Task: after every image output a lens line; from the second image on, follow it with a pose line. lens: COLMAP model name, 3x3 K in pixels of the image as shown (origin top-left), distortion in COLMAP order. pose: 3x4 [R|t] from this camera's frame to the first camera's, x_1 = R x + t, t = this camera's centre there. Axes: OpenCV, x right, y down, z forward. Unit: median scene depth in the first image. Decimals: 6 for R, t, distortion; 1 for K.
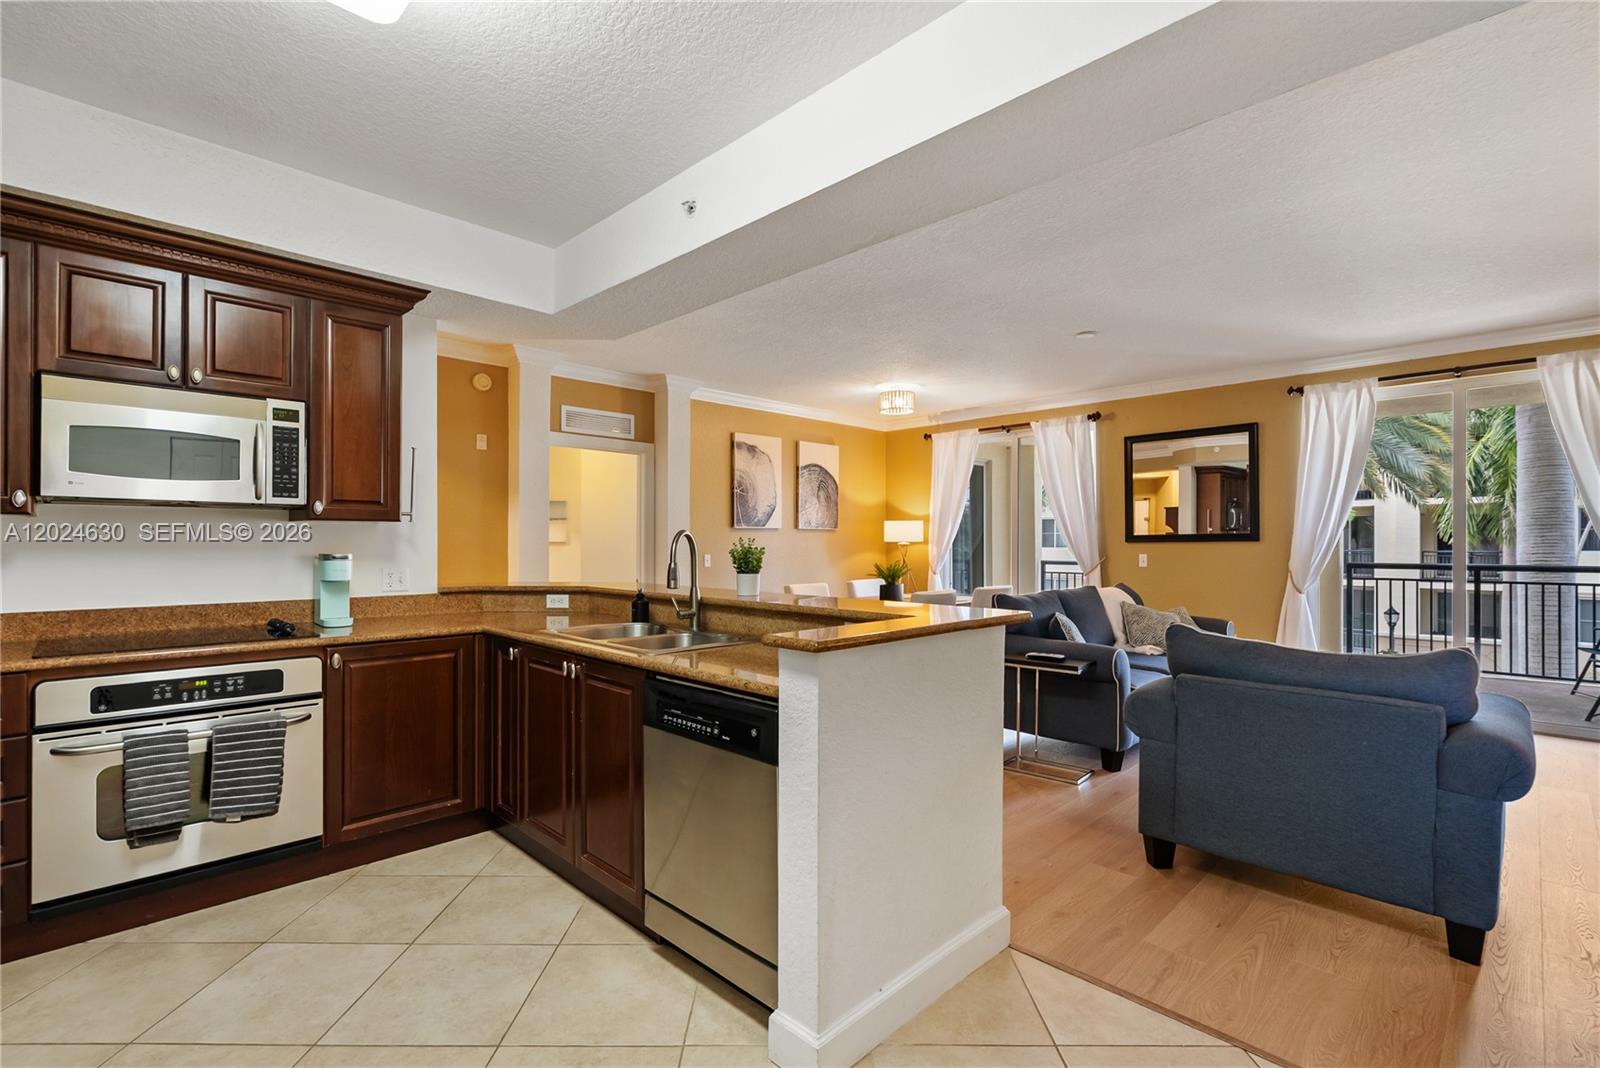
lens RADIAL K [[729.6, 0, 811.8], [0, 729.6, 538.1], [0, 0, 1]] dist [-0.004547, 0.003469]
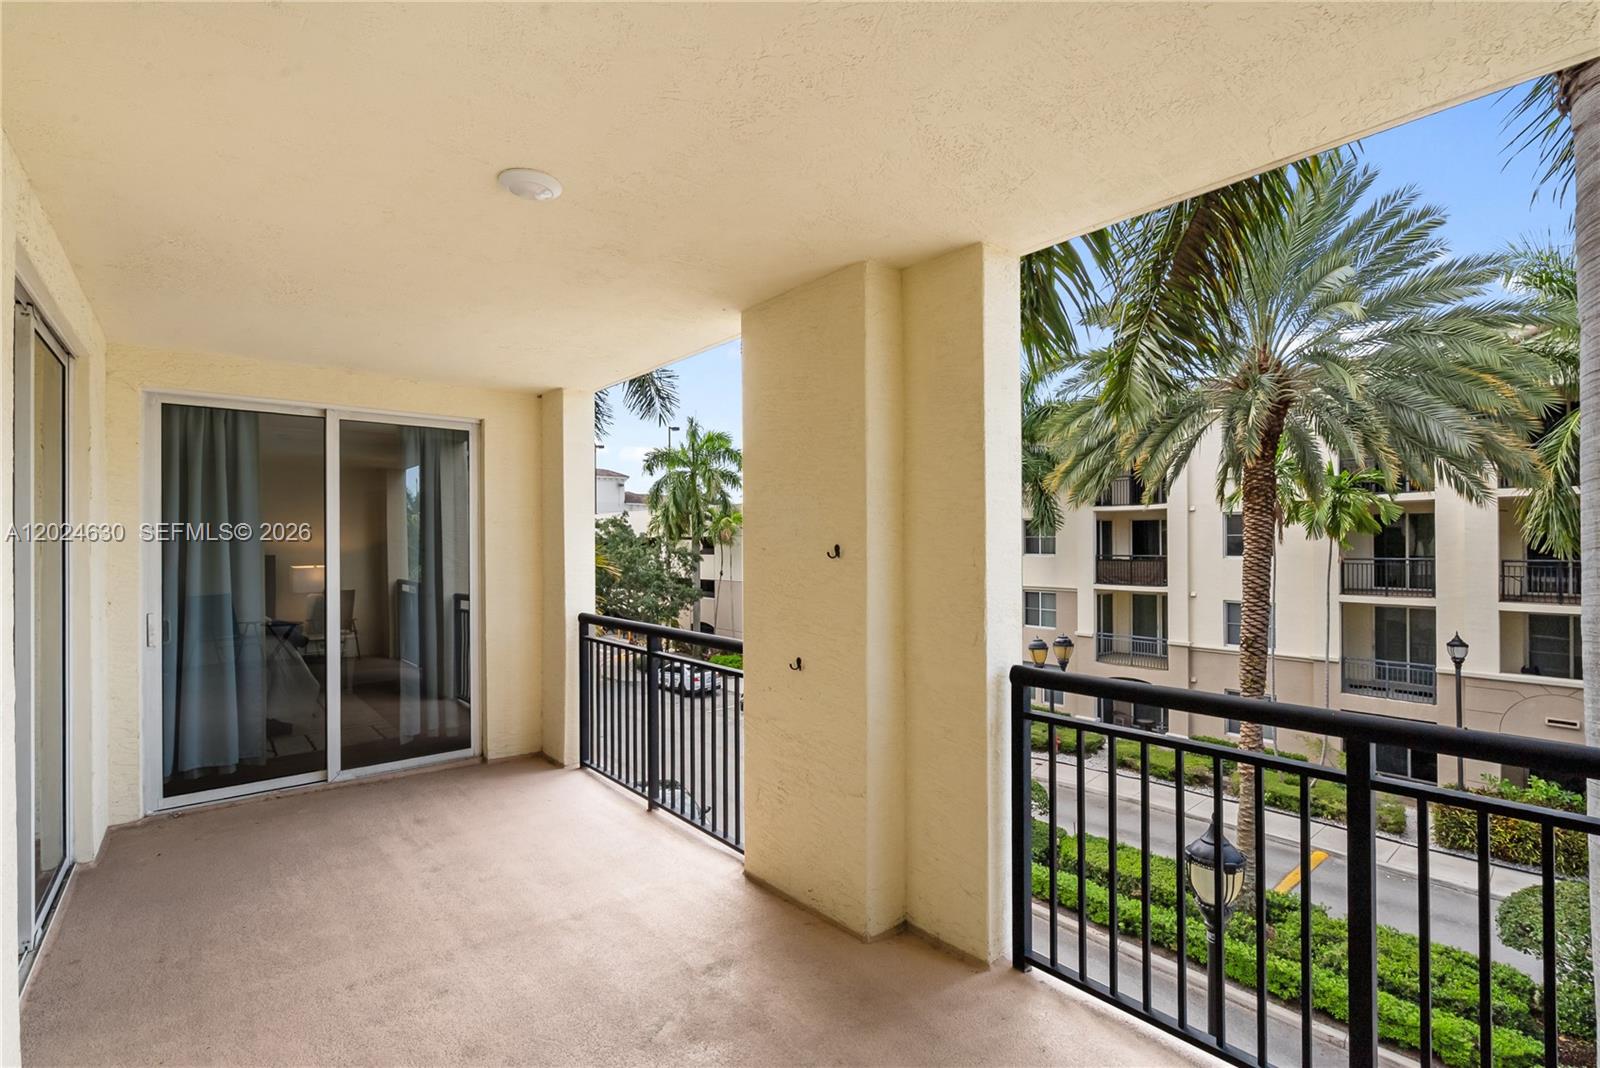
lens RADIAL K [[729.6, 0, 798.5], [0, 729.6, 541.2], [0, 0, 1]] dist [-0.004547, 0.003469]
pose [[0.994943, -0.008212, -0.100101, 0.262167], [0.008467, 0.999962, 0.002128, -0.011302], [0.100080, -0.002964, 0.994975, 0.253246]]
